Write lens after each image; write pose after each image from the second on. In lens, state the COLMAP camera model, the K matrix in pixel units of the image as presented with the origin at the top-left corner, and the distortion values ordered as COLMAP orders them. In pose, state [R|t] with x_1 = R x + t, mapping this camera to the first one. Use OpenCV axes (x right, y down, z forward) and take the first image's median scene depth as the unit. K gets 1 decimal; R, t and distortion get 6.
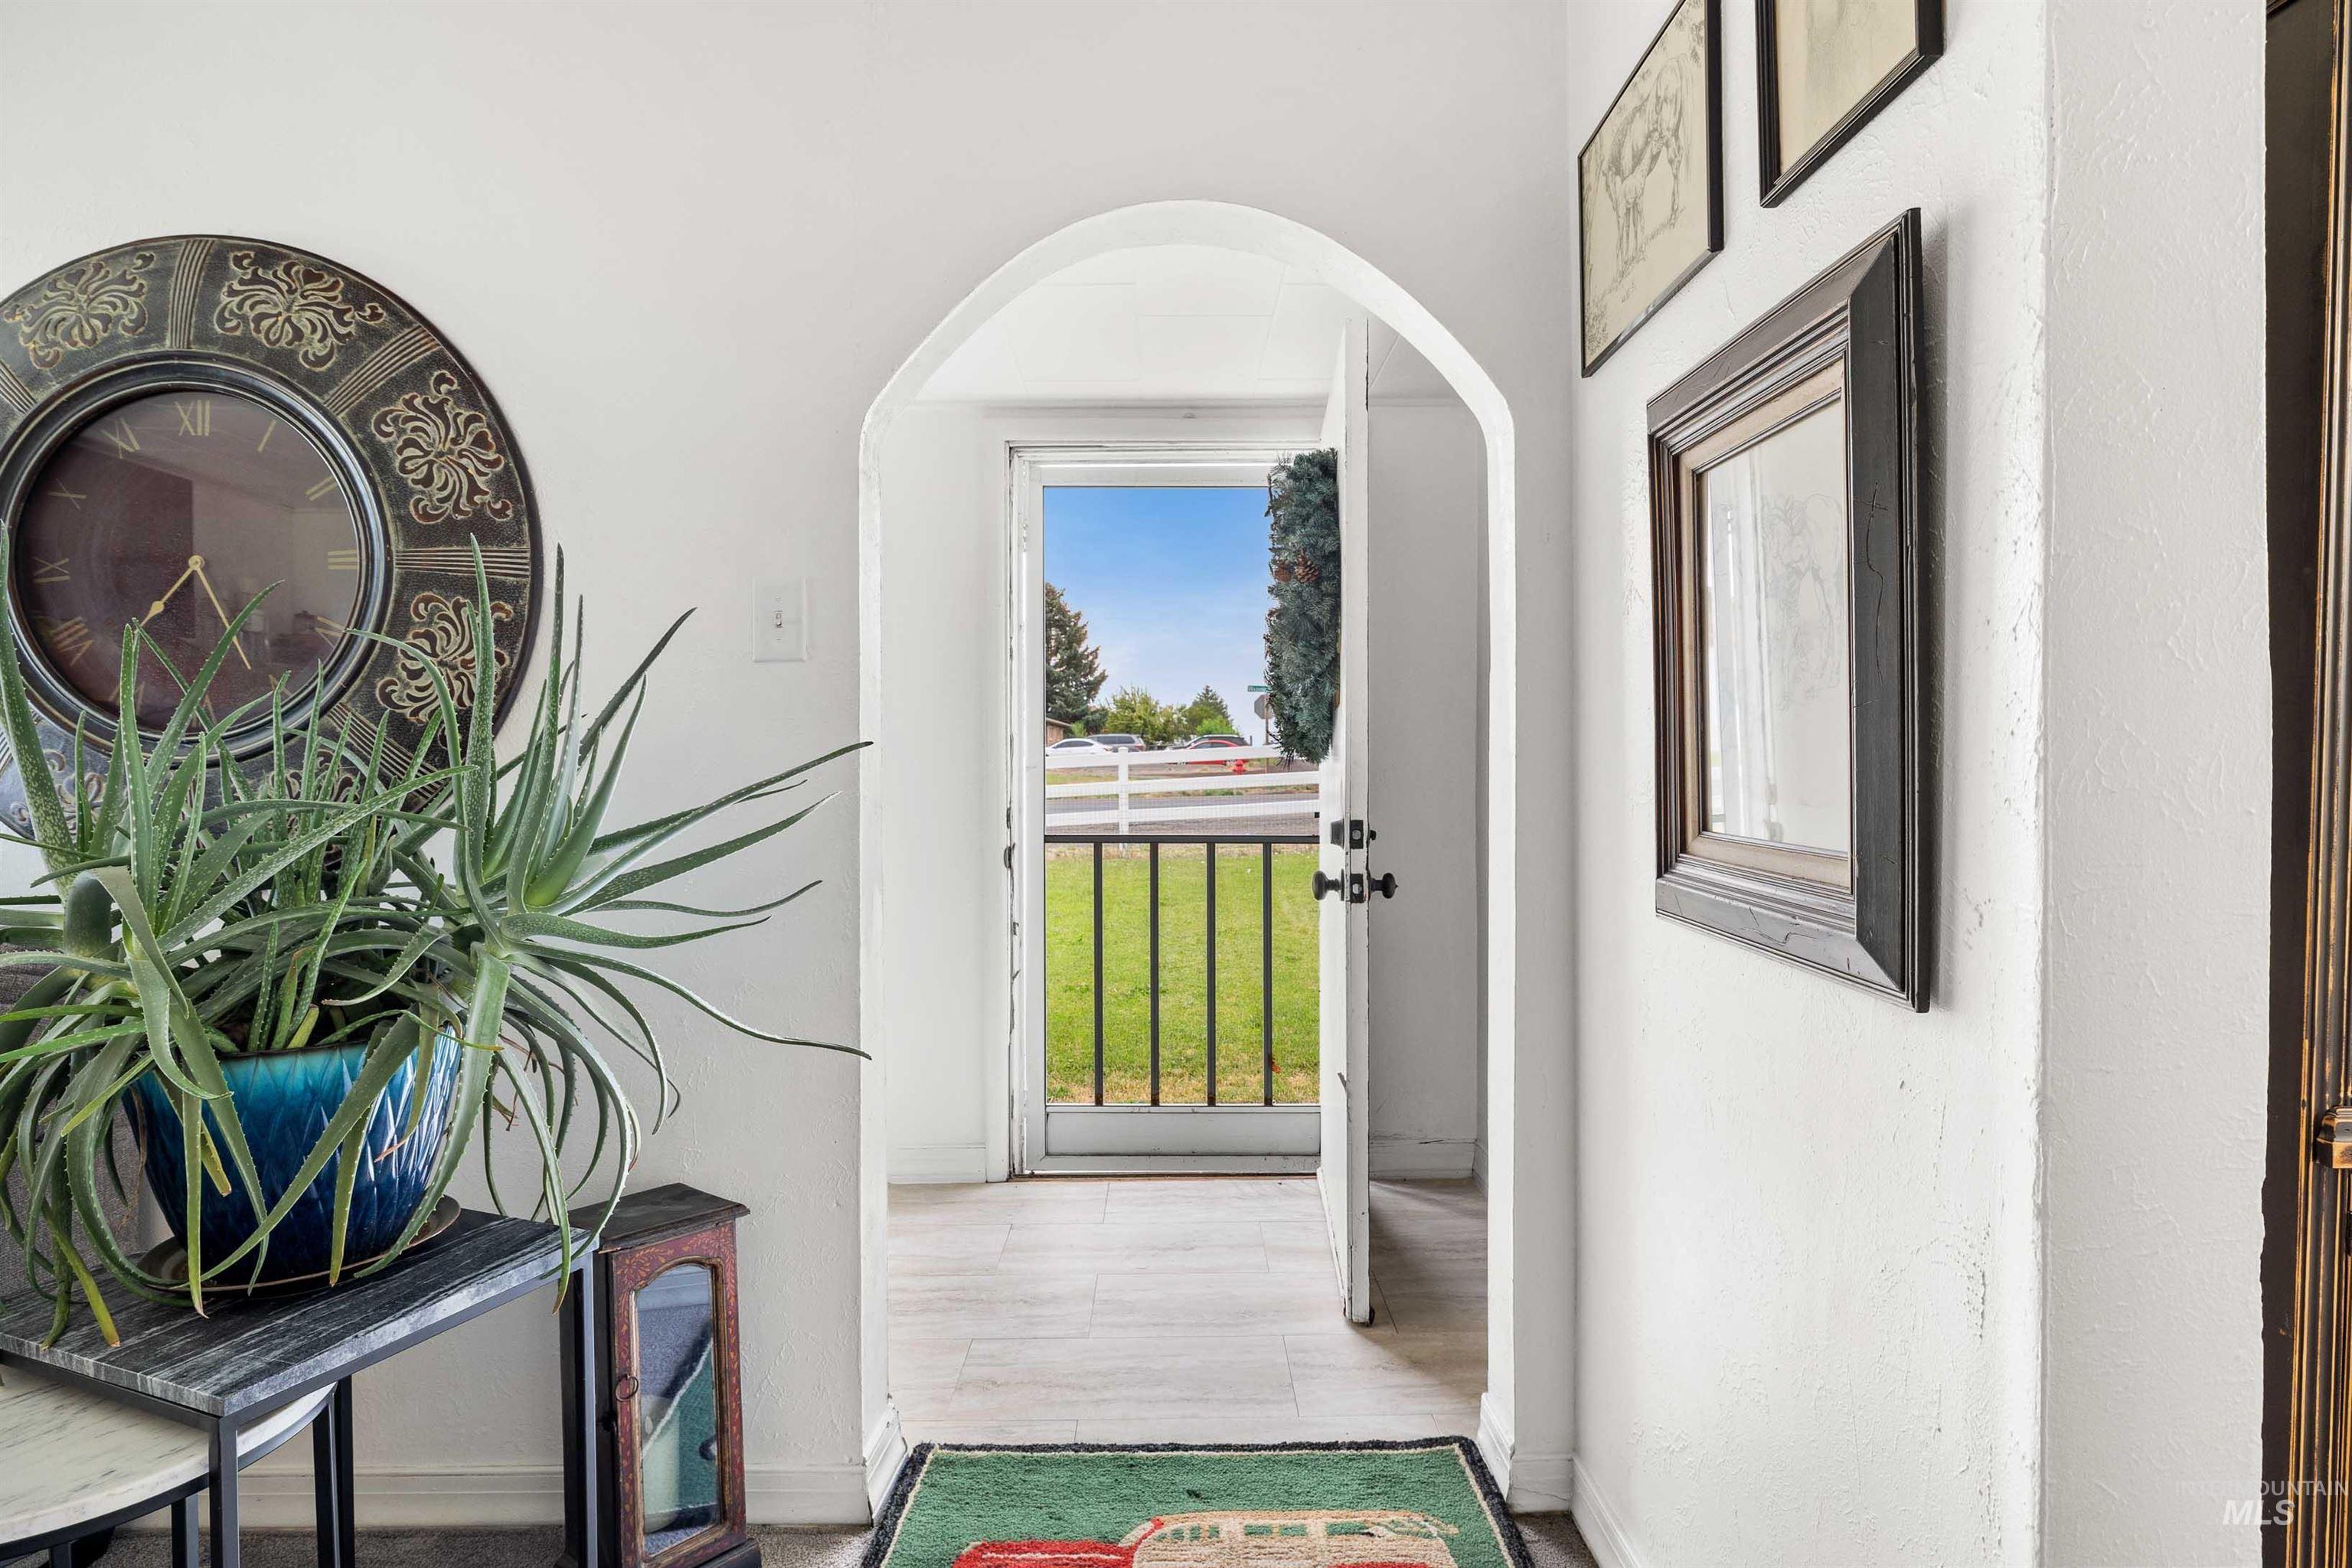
lens RADIAL K [[1273.1, 0, 1176.0], [0, 1273.1, 782.2], [0, 0, 1]] dist [-0.000599, -0.001952]
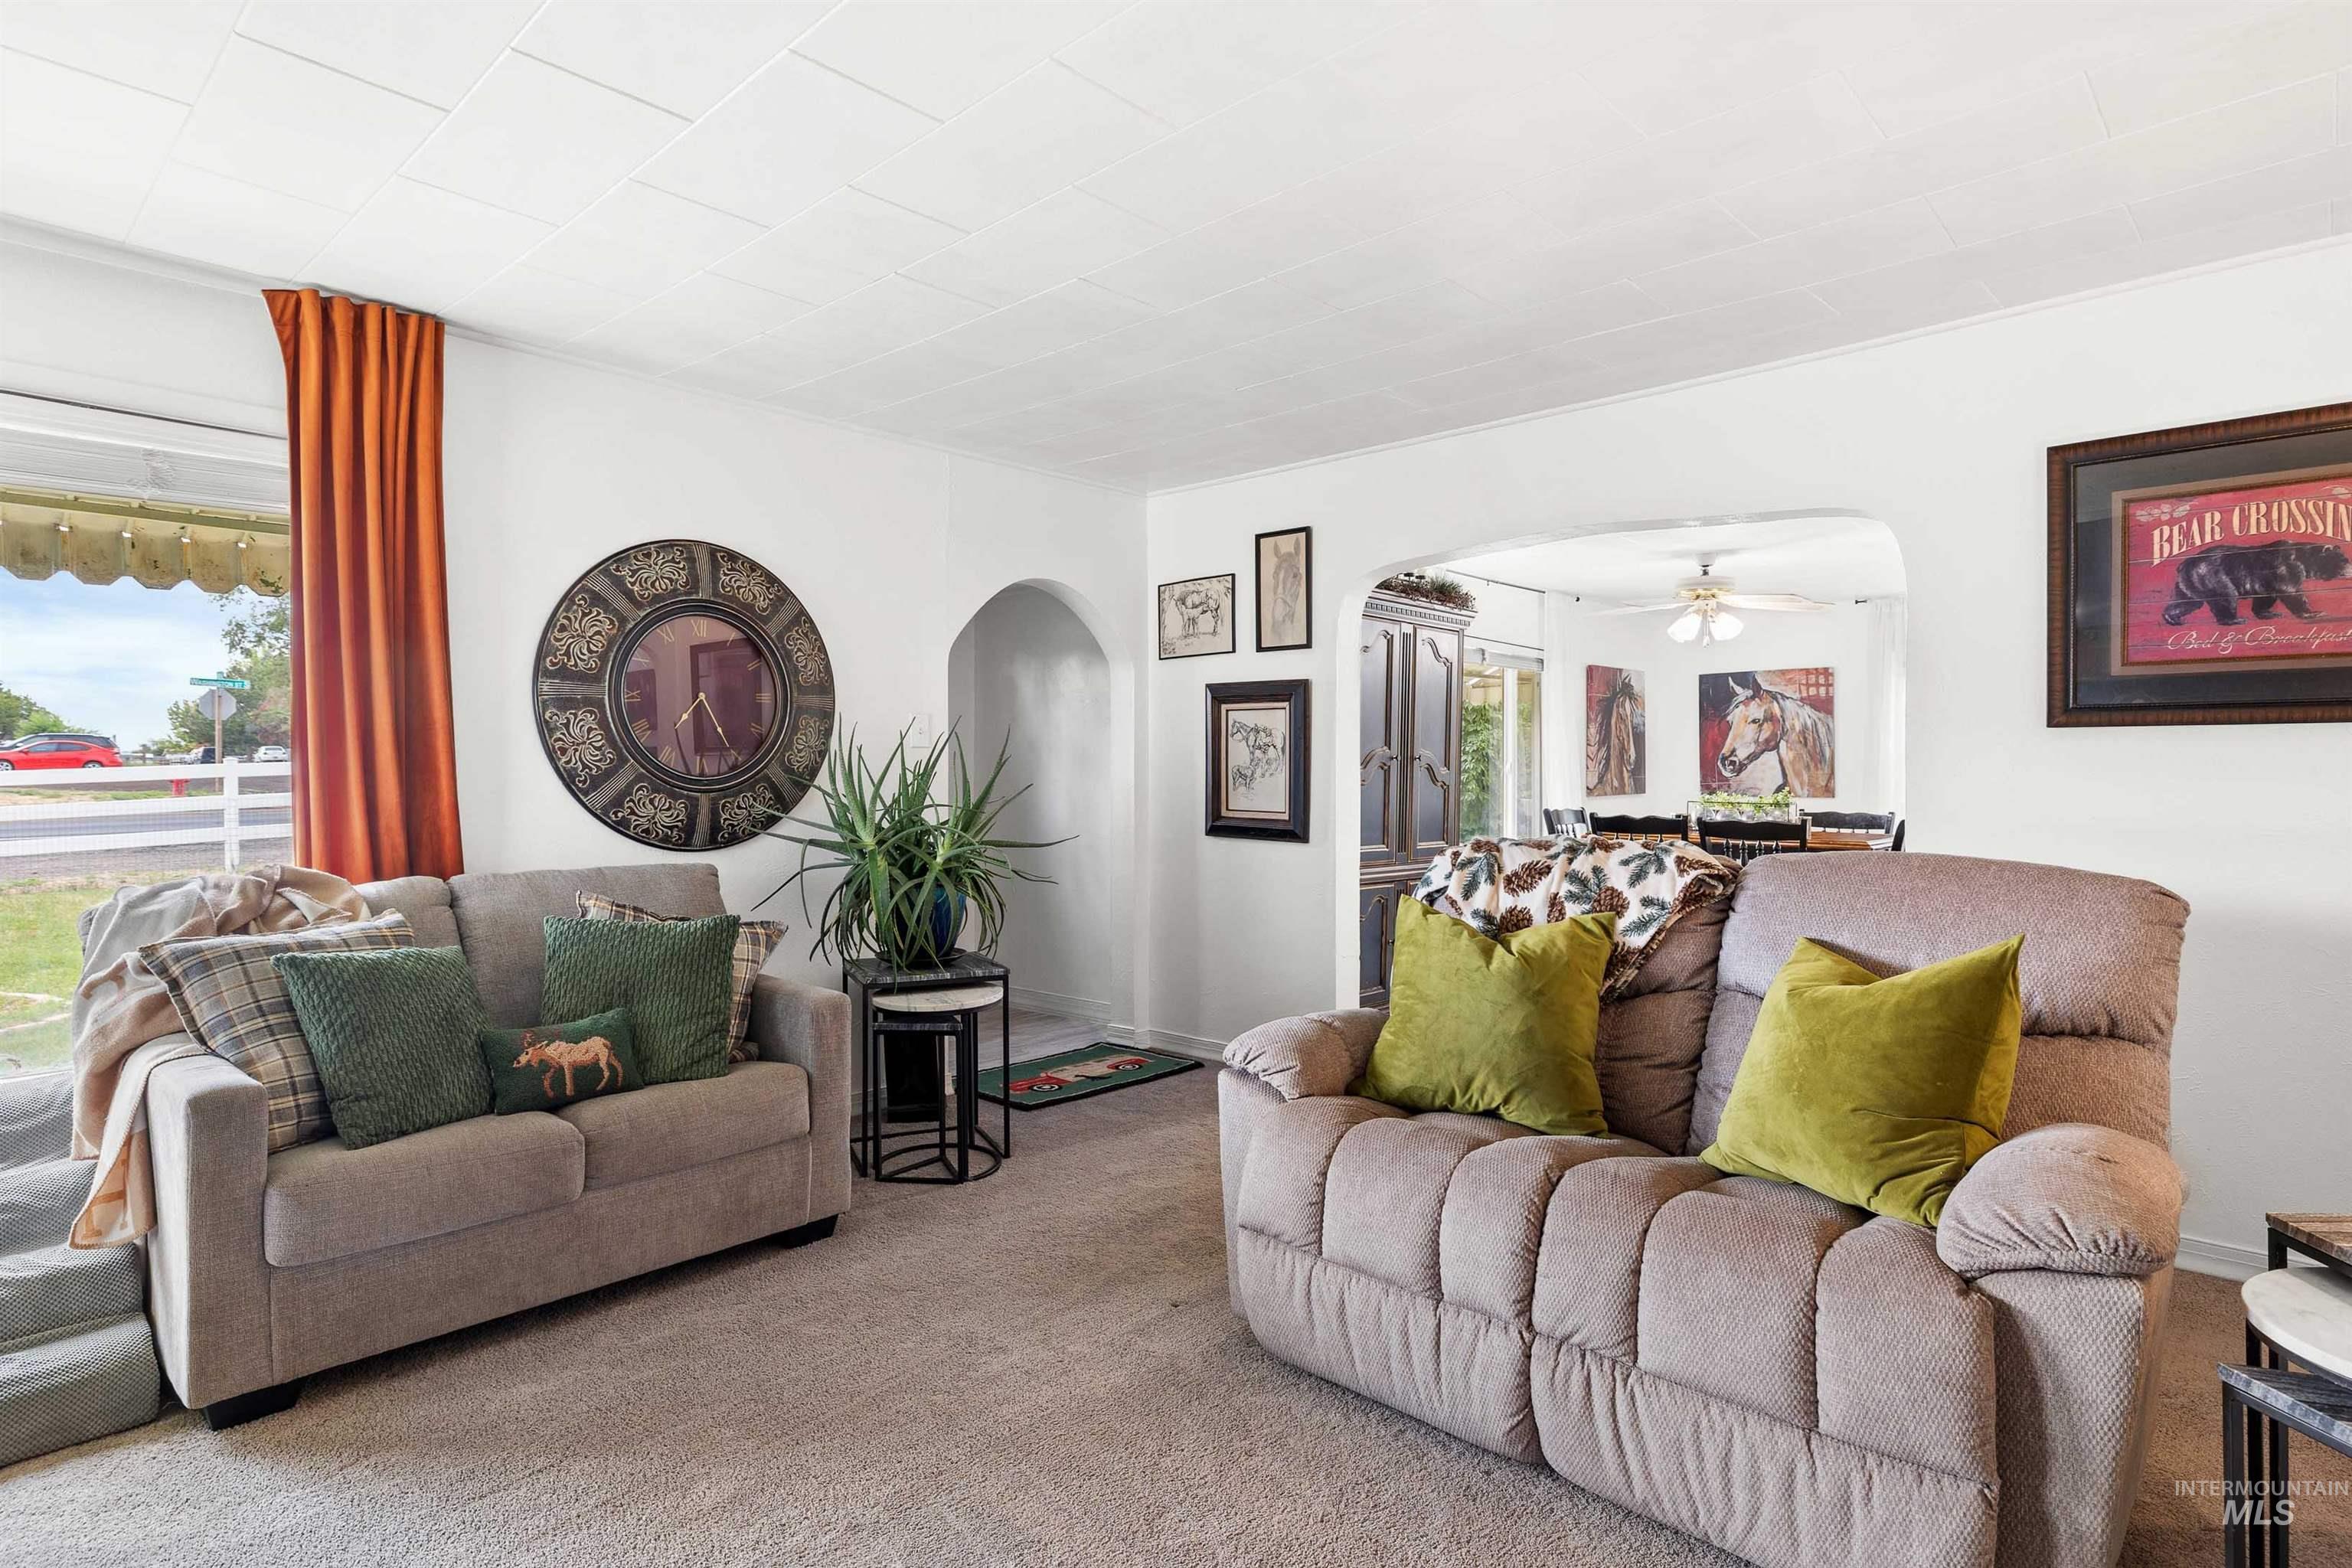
lens RADIAL K [[1273.1, 0, 1177.8], [0, 1273.1, 784.5], [0, 0, 1]] dist [-0.000599, -0.001952]
pose [[0.684063, 0.008061, 0.729378, -1.778385], [-0.001284, 0.999951, -0.009847, -0.003828], [-0.729421, 0.005800, 0.684040, -1.044557]]
